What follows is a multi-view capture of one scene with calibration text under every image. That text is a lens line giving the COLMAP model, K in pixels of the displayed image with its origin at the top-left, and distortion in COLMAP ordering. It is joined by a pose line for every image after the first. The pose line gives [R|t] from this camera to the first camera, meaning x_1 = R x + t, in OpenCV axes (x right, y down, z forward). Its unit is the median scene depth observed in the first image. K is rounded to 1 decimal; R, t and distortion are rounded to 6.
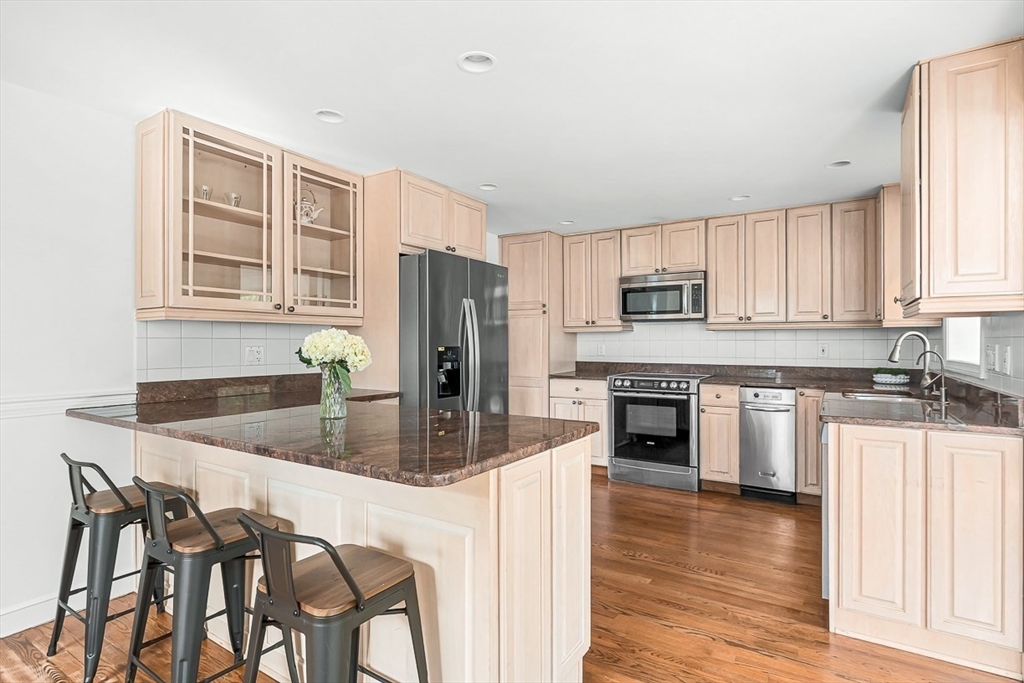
lens RADIAL K [[509.0, 0, 512.0], [0, 509.0, 341.5], [0, 0, 1]] dist [-0.003597, 0.000643]
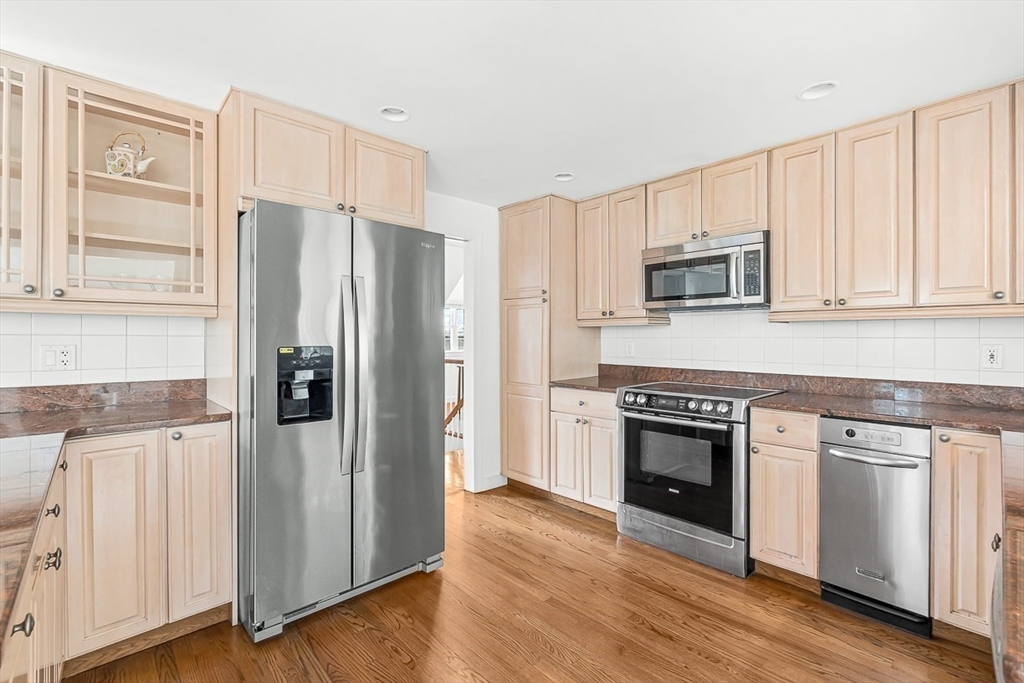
lens RADIAL K [[453.8, 0, 512.4], [0, 453.8, 337.1], [0, 0, 1]] dist [-0.002915, -0.000444]
pose [[0.967290, 0.002406, -0.253663, 0.226761], [-0.002064, 0.999997, 0.001614, -0.003496], [0.253666, -0.001038, 0.967291, 0.383339]]
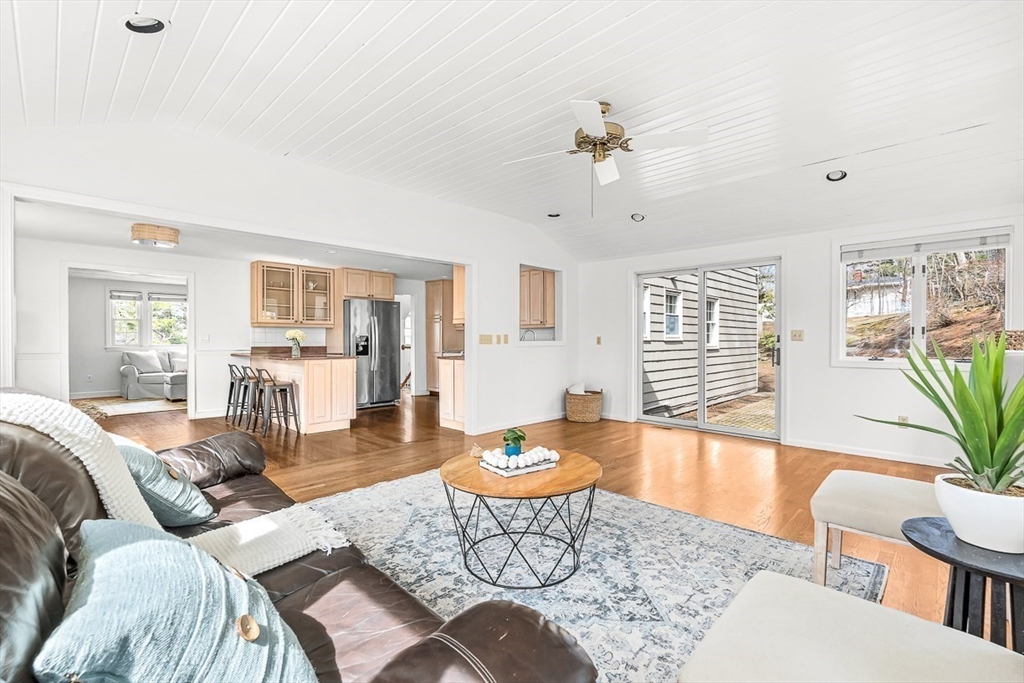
lens RADIAL K [[449.4, 0, 510.7], [0, 449.4, 339.7], [0, 0, 1]] dist [-0.001439, -0.000161]
pose [[0.979202, 0.001672, -0.202883, 0.829388], [-0.000928, 0.999993, 0.003759, 0.016118], [0.202888, -0.003492, 0.979196, -0.825066]]
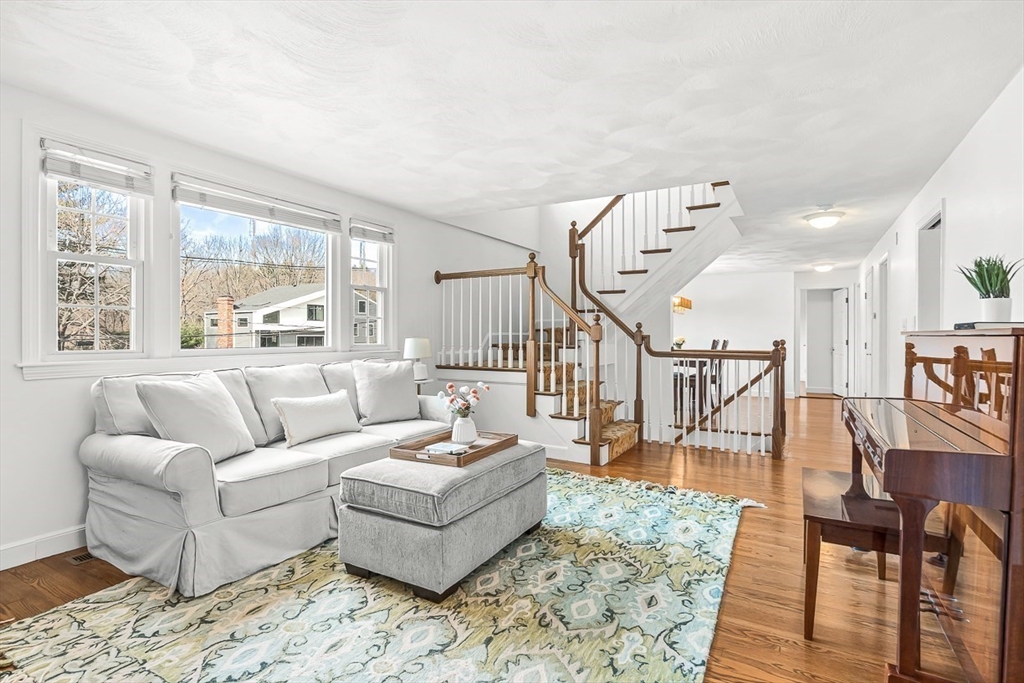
lens RADIAL K [[497.8, 0, 512.0], [0, 497.8, 331.3], [0, 0, 1]] dist [-0.002639, -0.000442]
pose [[0.999295, 0.005063, 0.037209, -0.945775], [-0.004917, 0.999980, -0.004006, 0.024754], [-0.037229, 0.003820, 0.999299, 0.275610]]
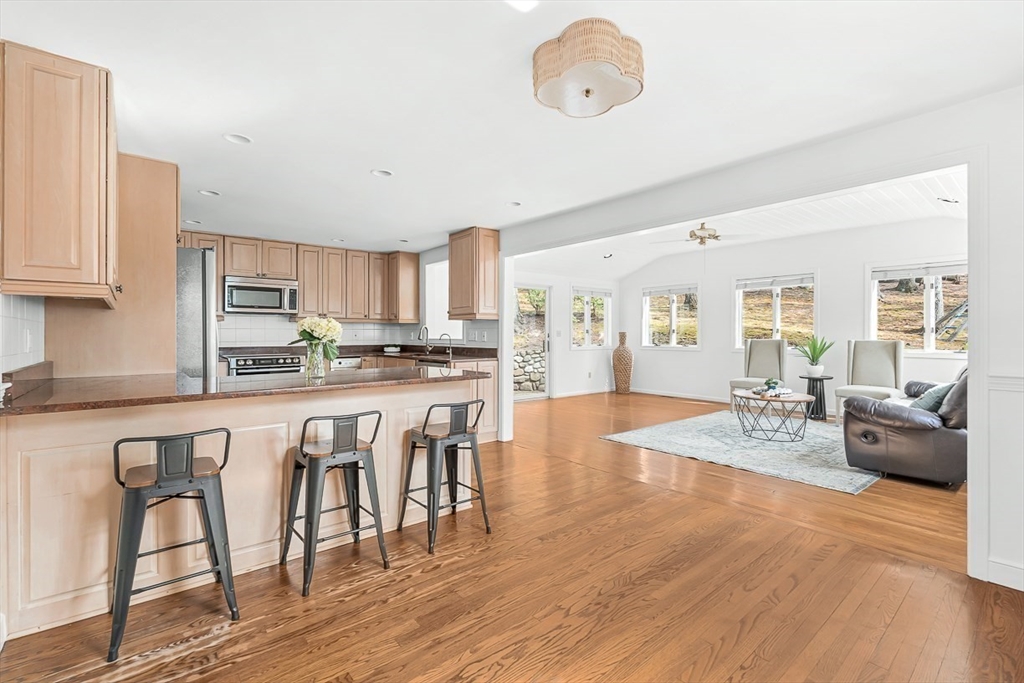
lens RADIAL K [[459.5, 0, 514.3], [0, 459.5, 335.7], [0, 0, 1]] dist [-0.000838, 0.000028]
pose [[0.304555, -0.003085, 0.952490, -0.706697], [-0.002679, 0.999988, 0.004096, 0.010264], [-0.952491, -0.003799, 0.304543, 0.024452]]
